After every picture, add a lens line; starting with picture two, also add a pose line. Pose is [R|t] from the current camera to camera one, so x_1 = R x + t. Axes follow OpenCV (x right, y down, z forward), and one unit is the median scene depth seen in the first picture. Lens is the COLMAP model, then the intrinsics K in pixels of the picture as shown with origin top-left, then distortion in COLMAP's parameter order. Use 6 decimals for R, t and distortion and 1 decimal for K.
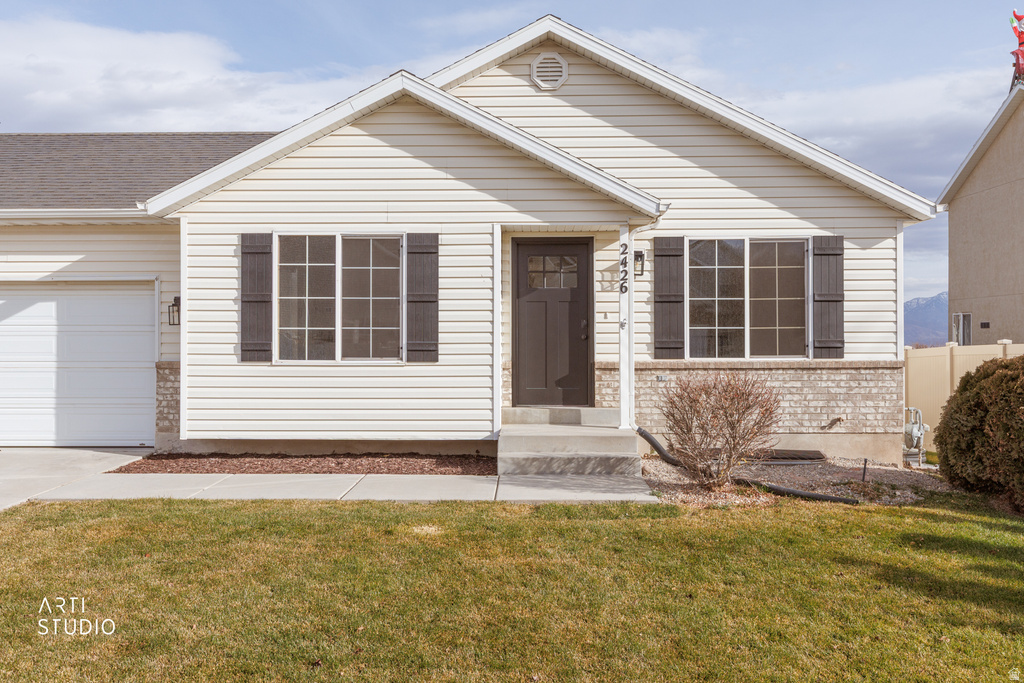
lens RADIAL K [[915.4, 0, 512.0], [0, 915.4, 341.5], [0, 0, 1]] dist [0.003846, -0.002017]
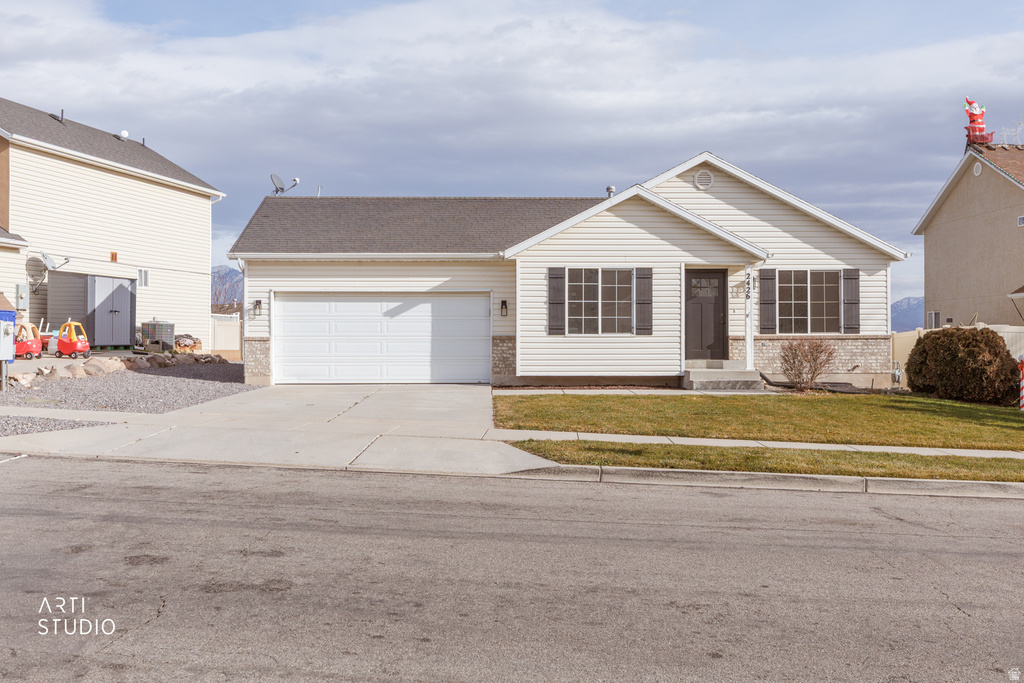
lens RADIAL K [[1013.7, 0, 512.0], [0, 1013.7, 341.5], [0, 0, 1]] dist [-0.018135, -0.005632]
pose [[0.999045, -0.000732, 0.043691, -0.446071], [0.000892, 0.999993, -0.003637, 0.041635], [-0.043688, 0.003673, 0.999038, -1.053747]]
